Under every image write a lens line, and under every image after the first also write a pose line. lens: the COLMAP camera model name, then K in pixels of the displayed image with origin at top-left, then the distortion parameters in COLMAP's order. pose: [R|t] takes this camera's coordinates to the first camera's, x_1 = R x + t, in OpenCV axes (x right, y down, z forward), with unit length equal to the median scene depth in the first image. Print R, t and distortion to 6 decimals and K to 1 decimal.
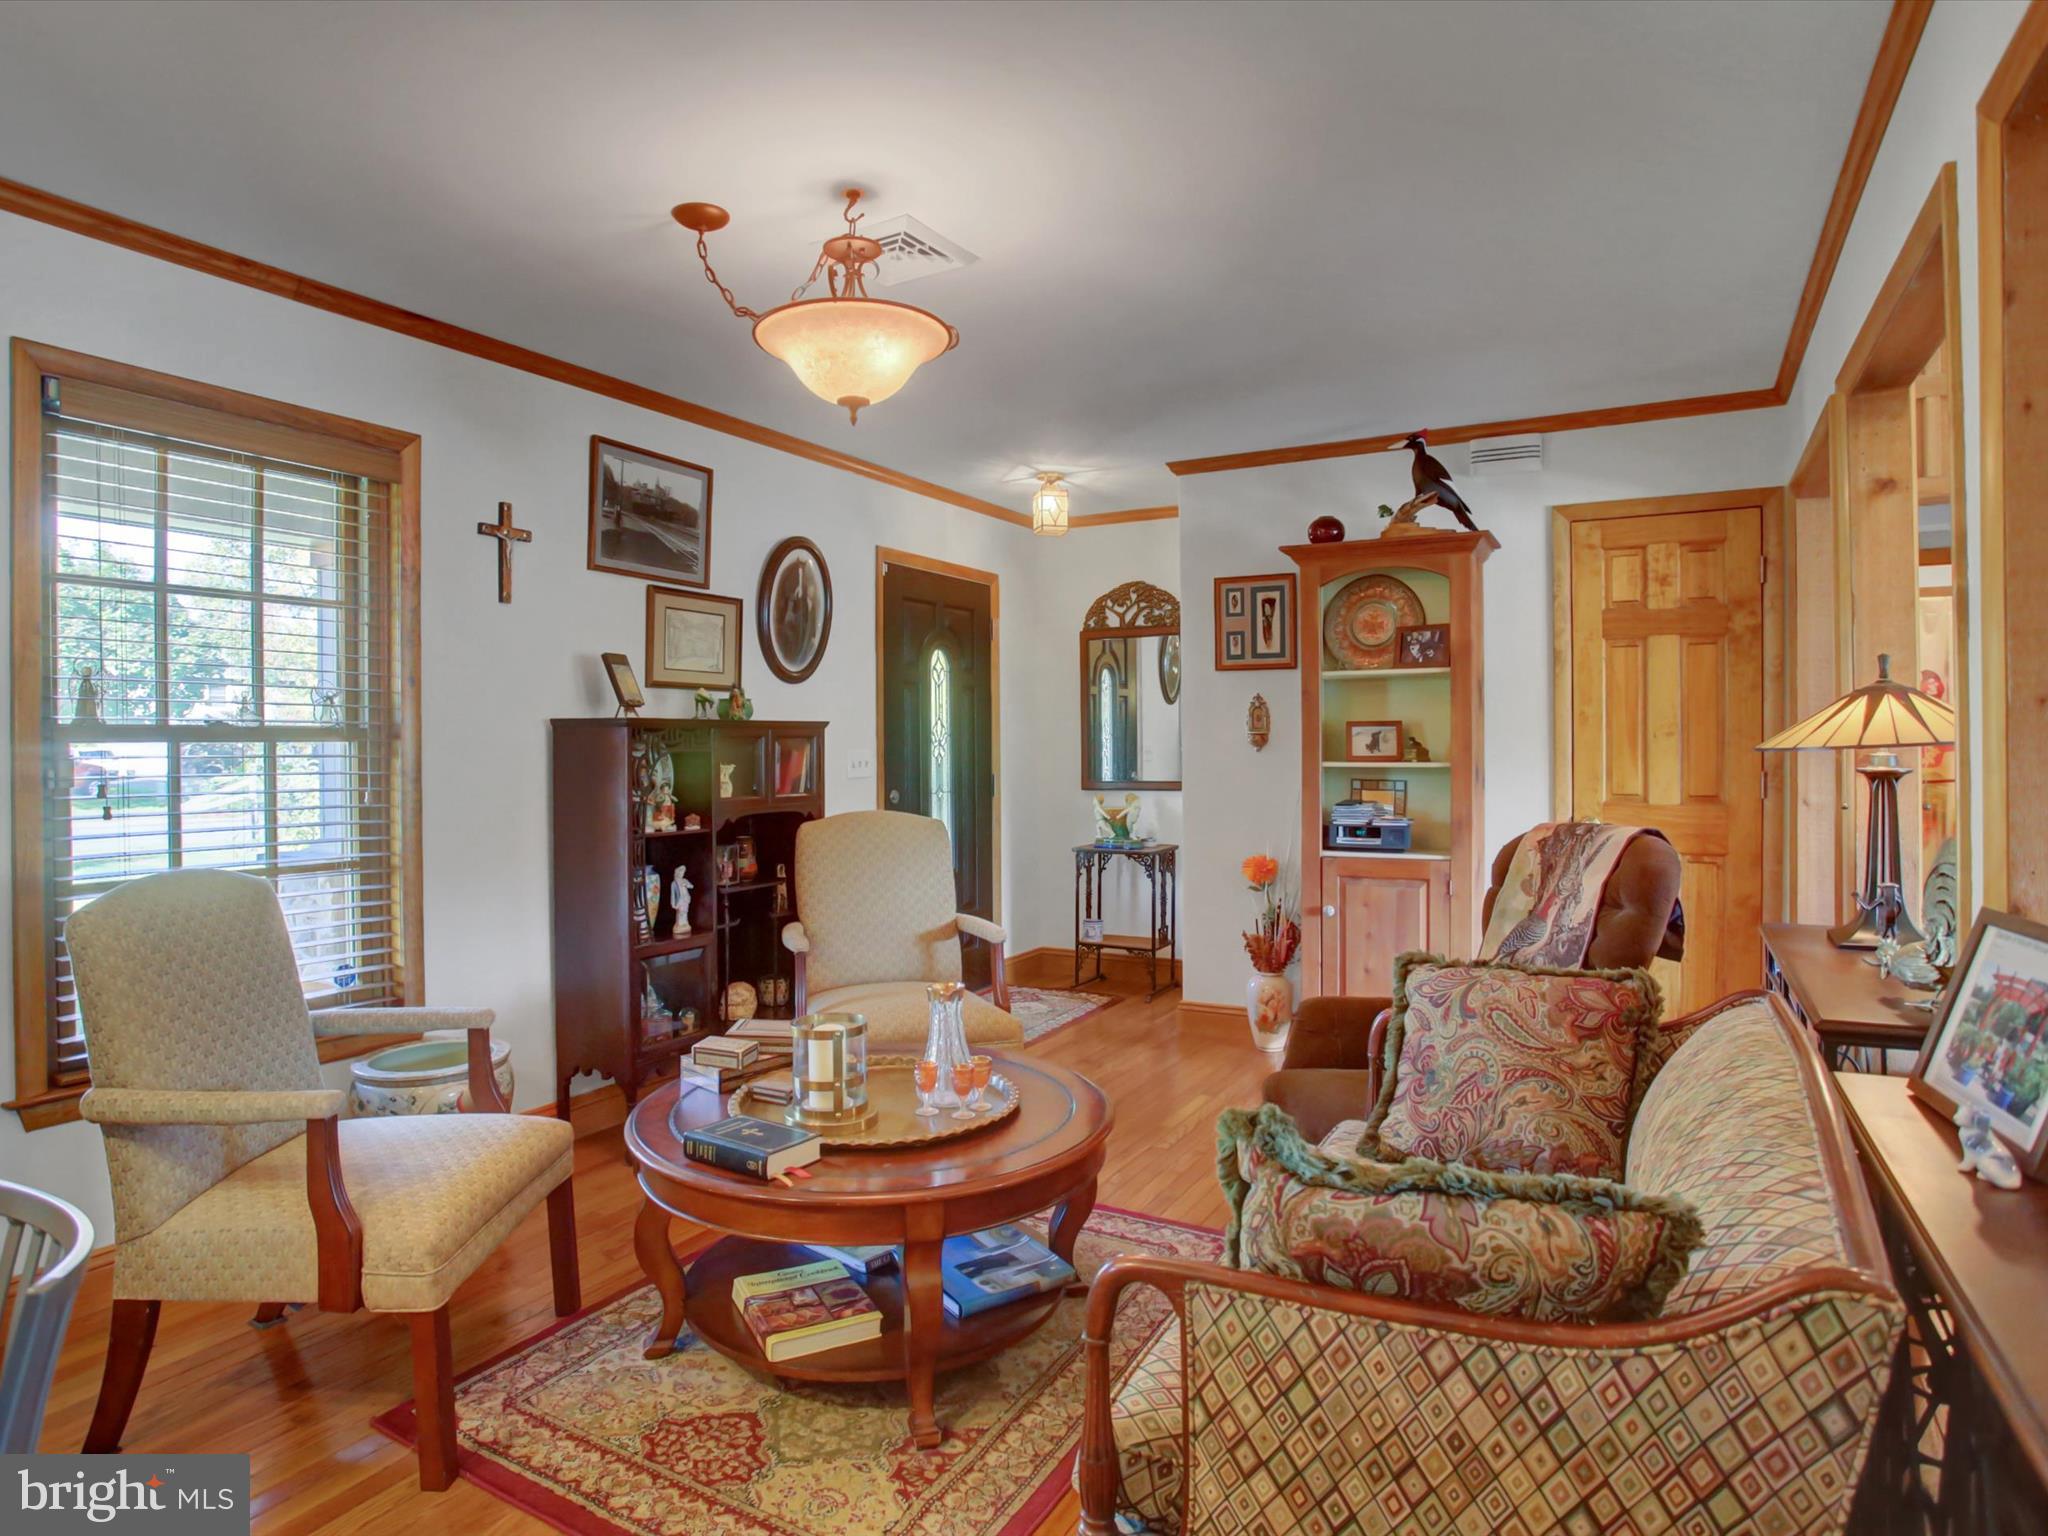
lens RADIAL K [[1163.5, 0, 1020.1], [0, 1163.5, 750.4], [0, 0, 1]] dist [-0.079559, 0.041287]
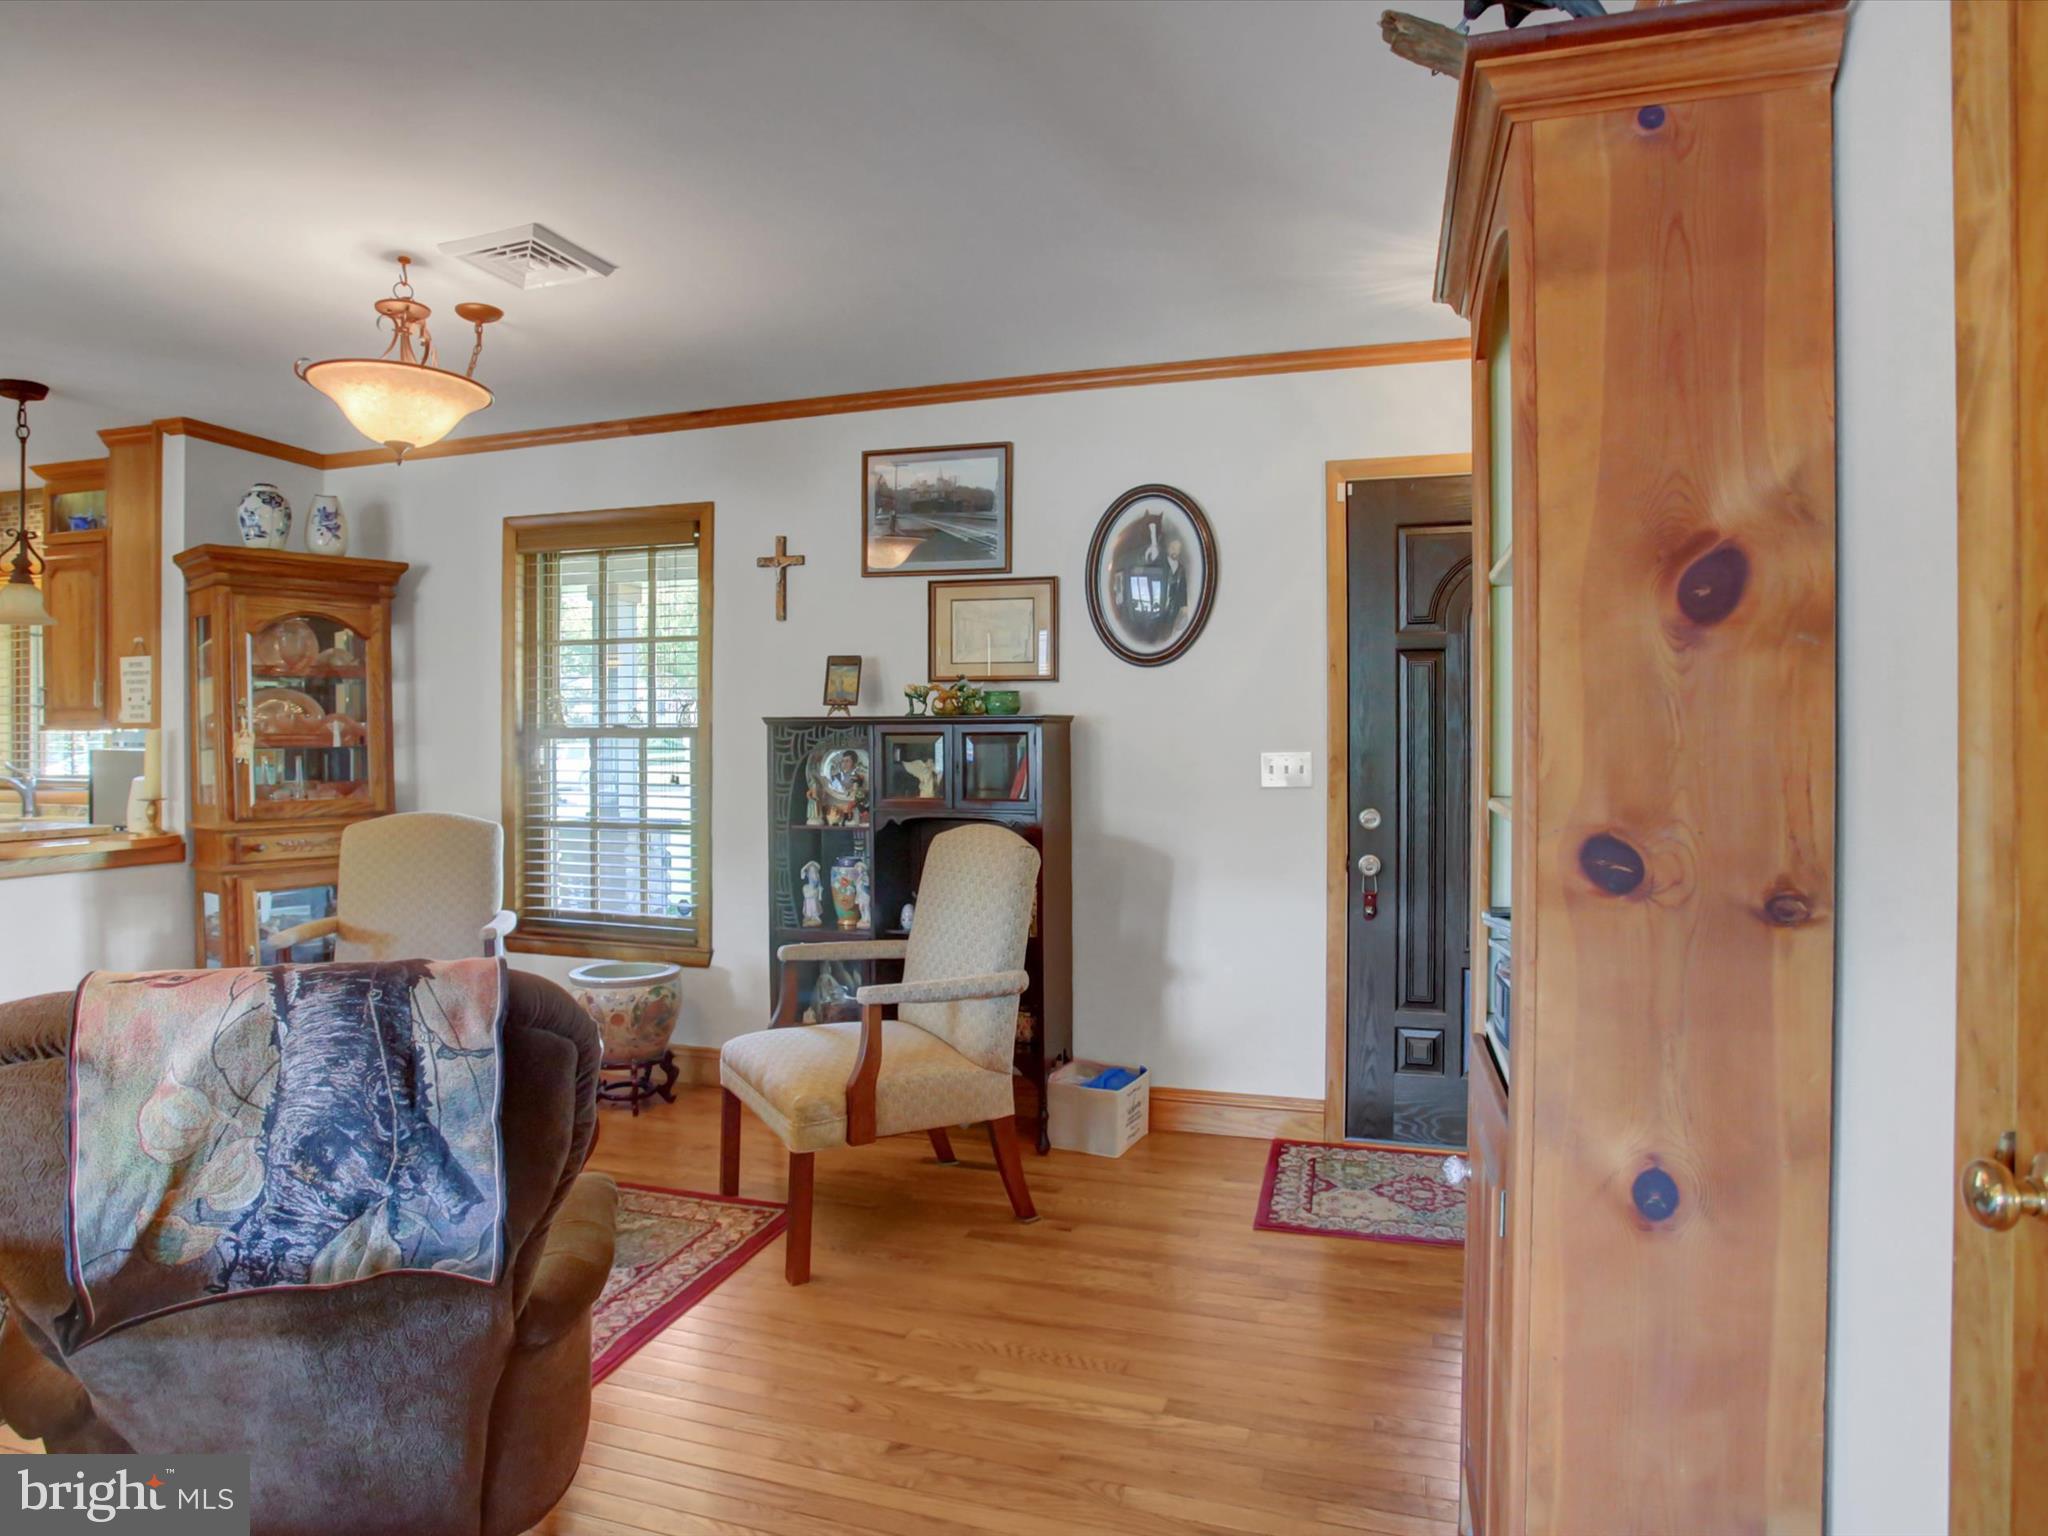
lens RADIAL K [[1163.5, 0, 1020.1], [0, 1163.5, 750.4], [0, 0, 1]] dist [-0.079559, 0.041287]
pose [[0.204789, 0.006598, -0.978784, 0.695099], [-0.011967, 0.999919, 0.004237, -0.003302], [0.978733, 0.010846, 0.204852, 0.903318]]
